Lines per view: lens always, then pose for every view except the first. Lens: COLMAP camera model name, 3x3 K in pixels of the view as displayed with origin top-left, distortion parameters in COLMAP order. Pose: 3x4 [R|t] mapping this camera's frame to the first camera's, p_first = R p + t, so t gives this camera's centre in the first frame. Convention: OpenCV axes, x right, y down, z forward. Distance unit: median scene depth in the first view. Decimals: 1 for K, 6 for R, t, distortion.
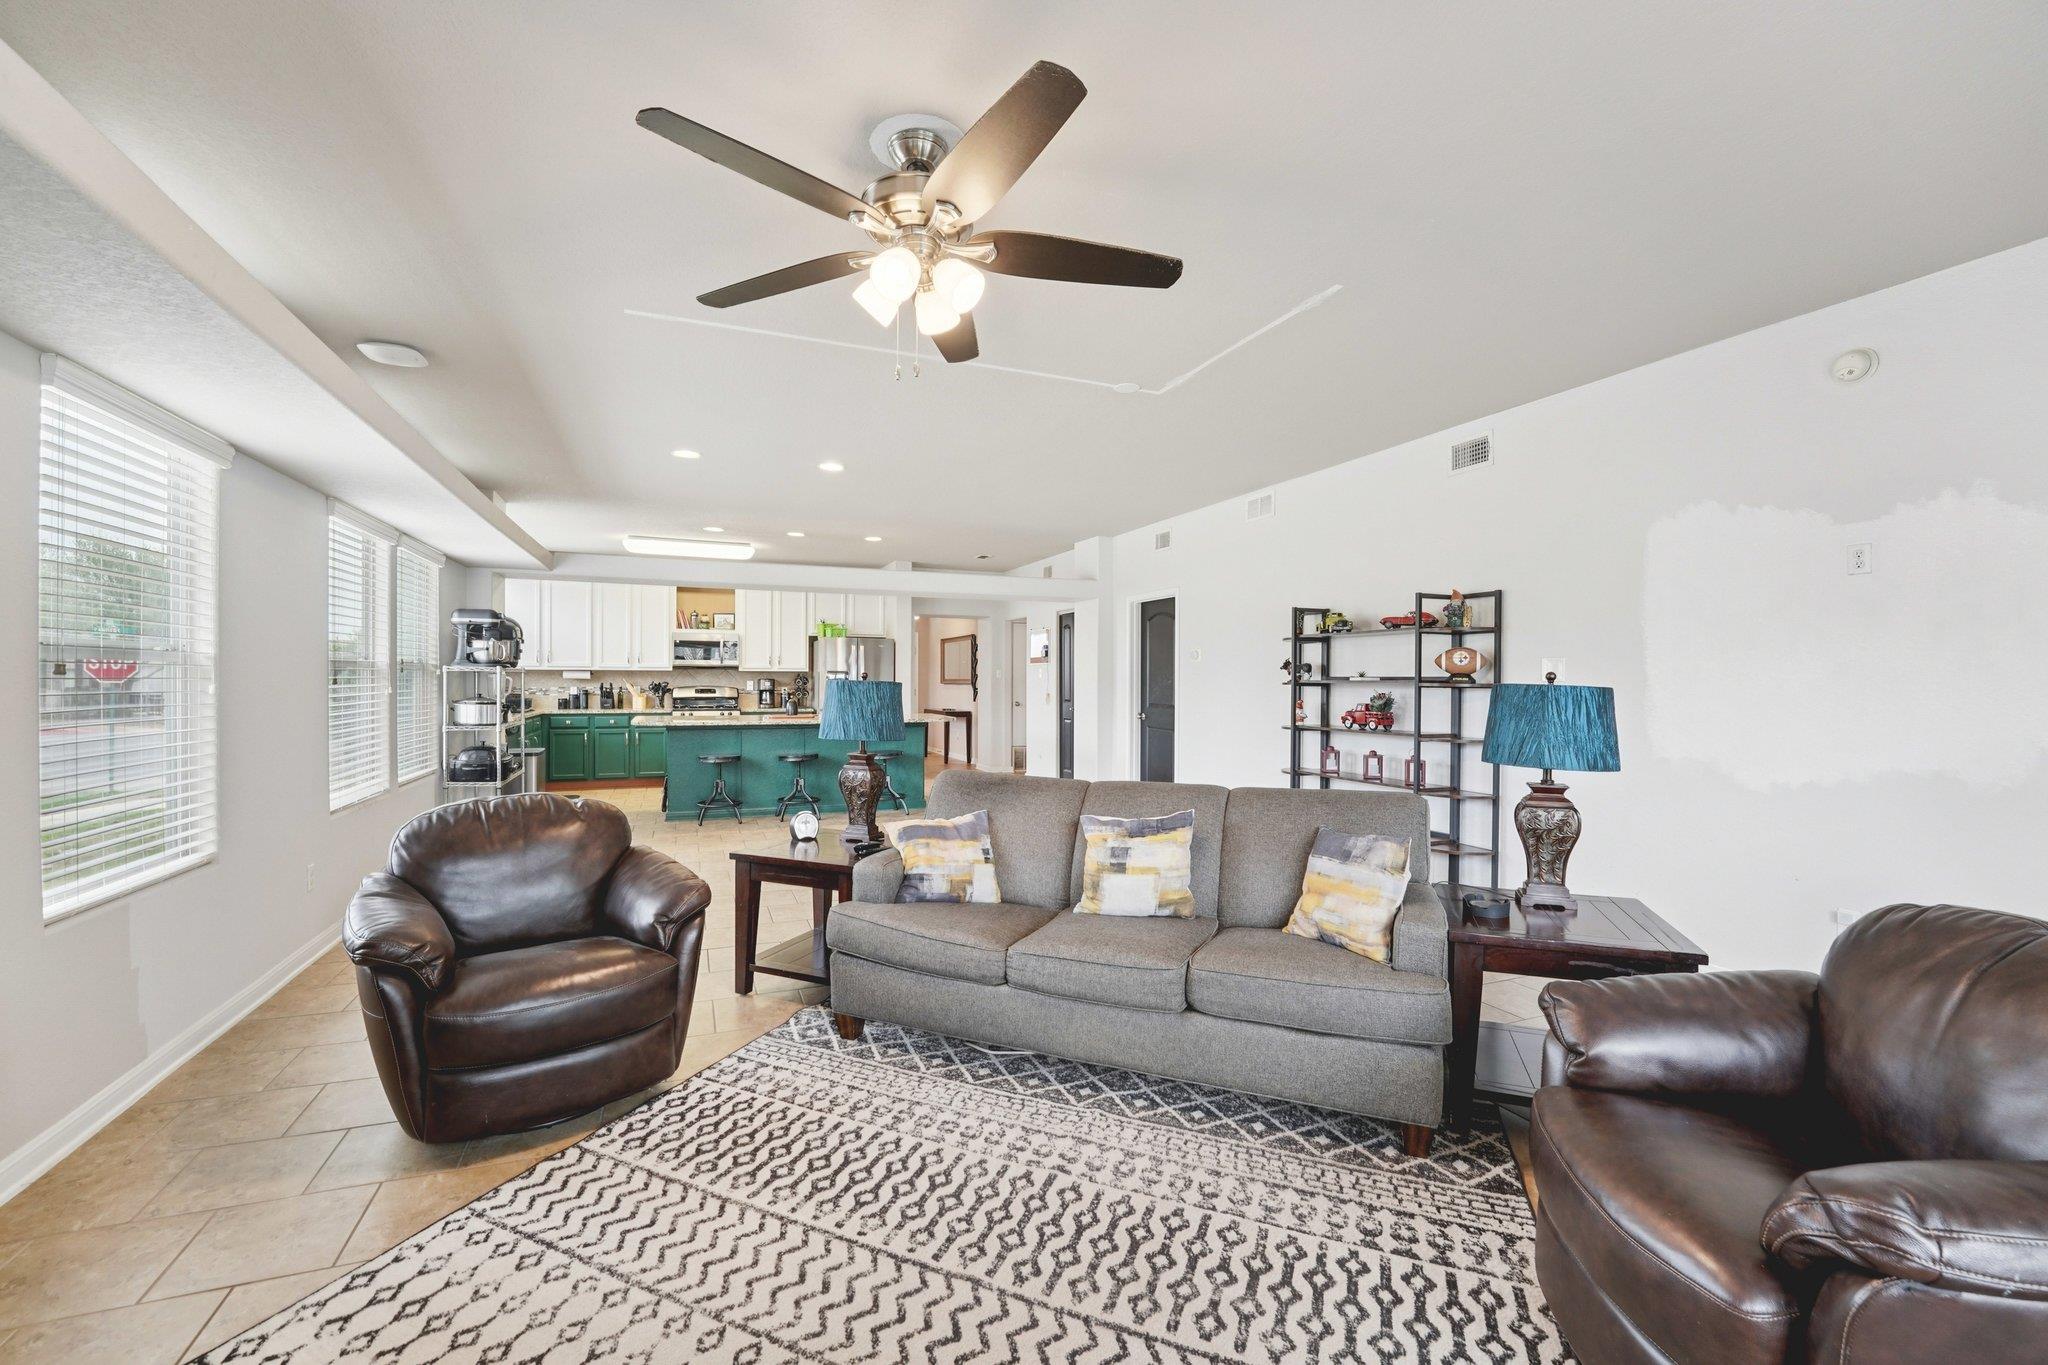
lens RADIAL K [[836.5, 0, 1012.4], [0, 836.5, 685.9], [0, 0, 1]] dist [-0.016925, 0.000929]
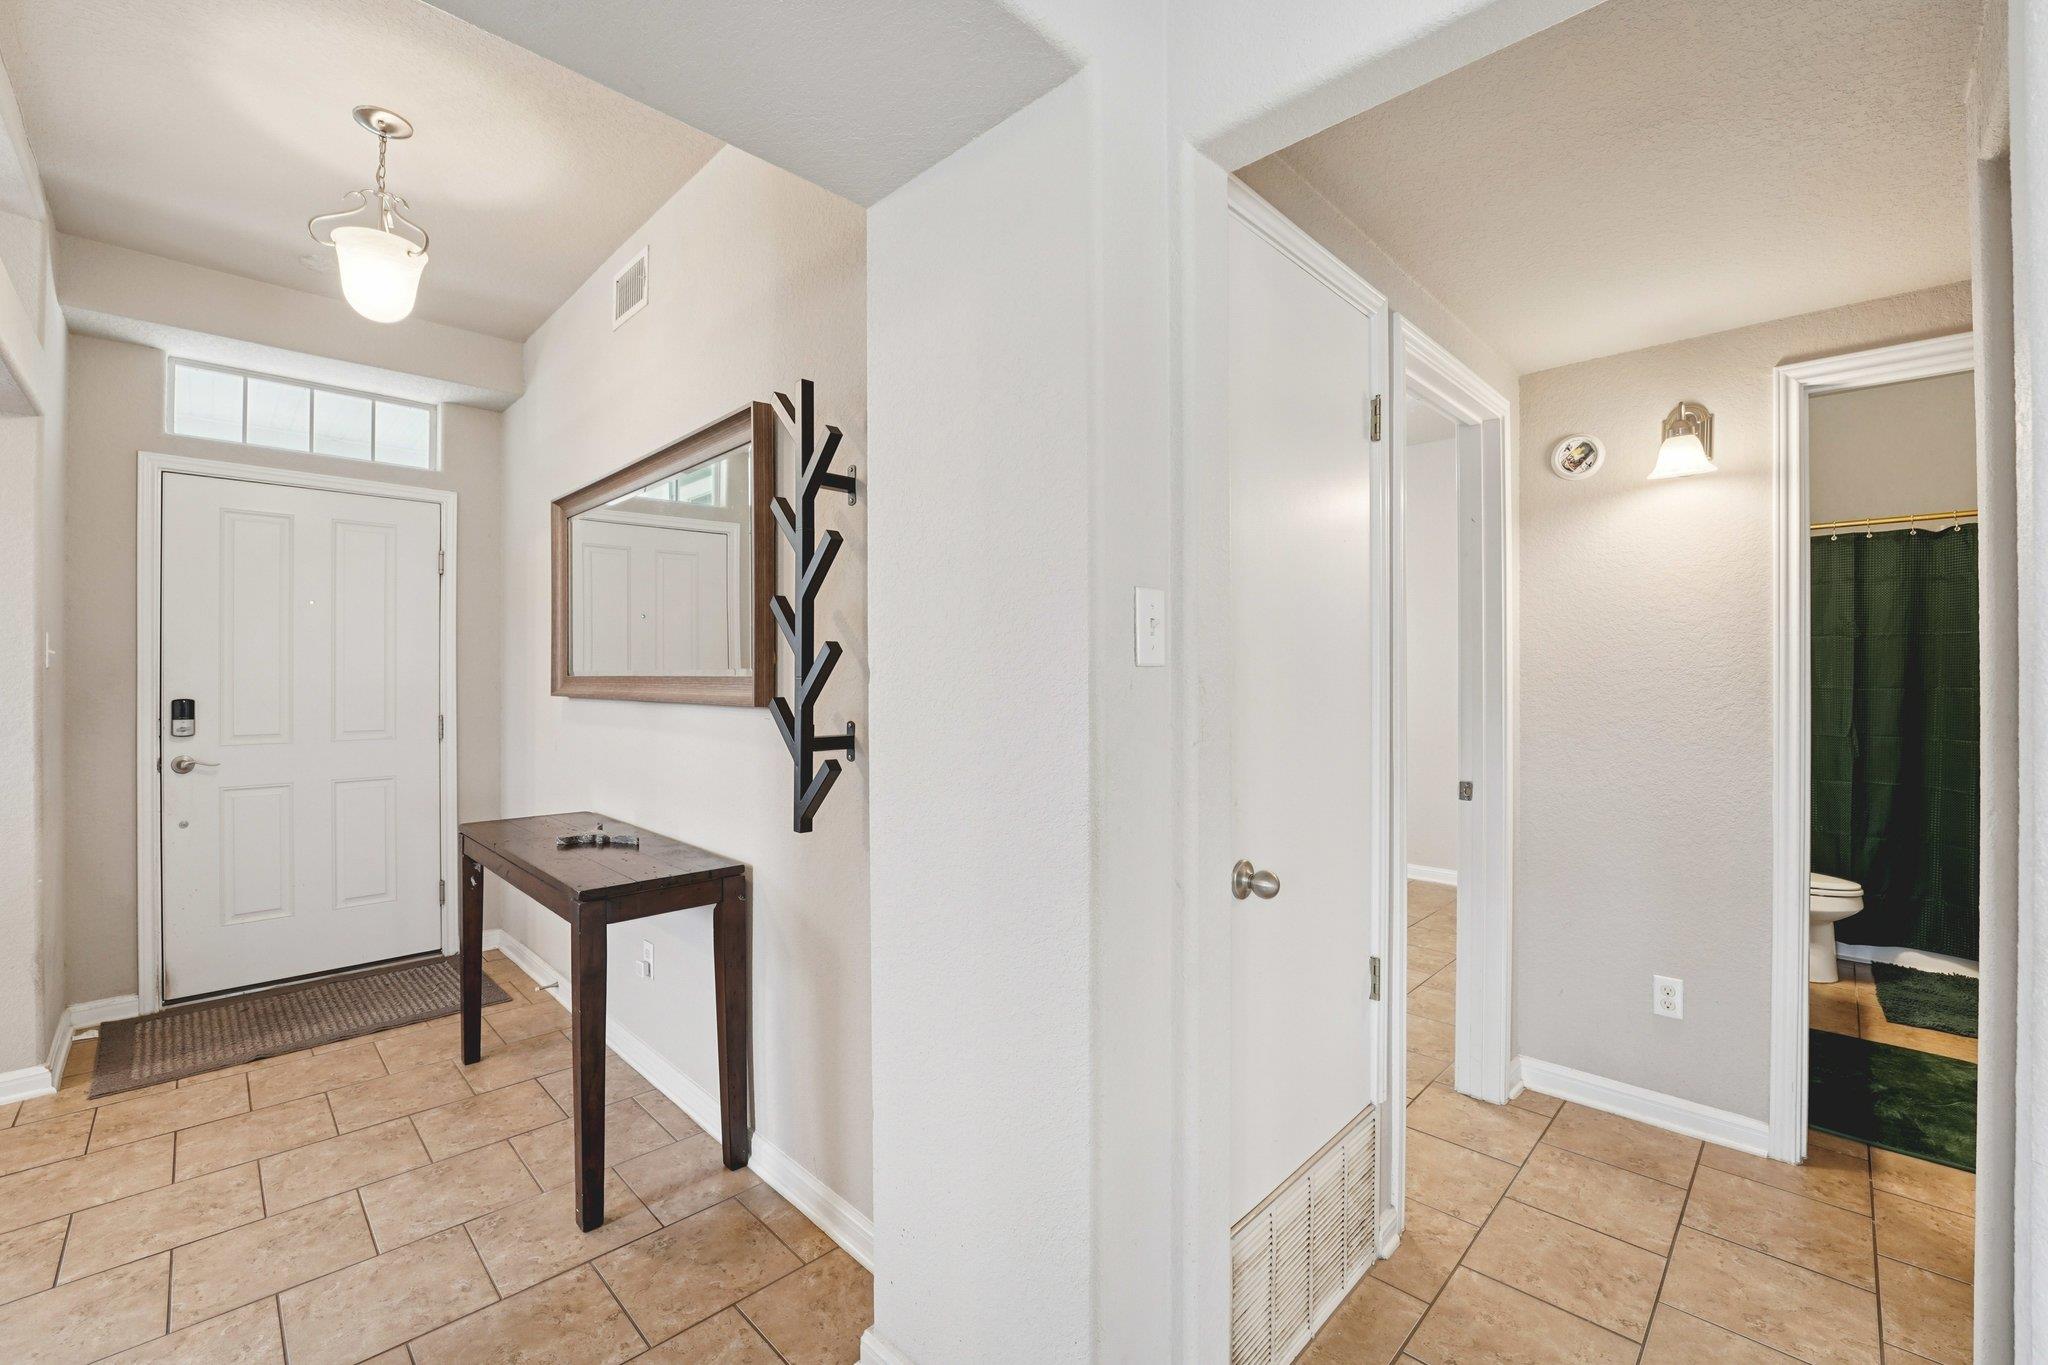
lens RADIAL K [[836.5, 0, 1016.5], [0, 836.5, 679.4], [0, 0, 1]] dist [-0.016925, 0.000929]
pose [[0.915622, -0.003344, 0.402025, -0.067111], [0.007007, 0.999946, -0.007641, -0.004153], [-0.401978, 0.009813, 0.915597, 0.818636]]
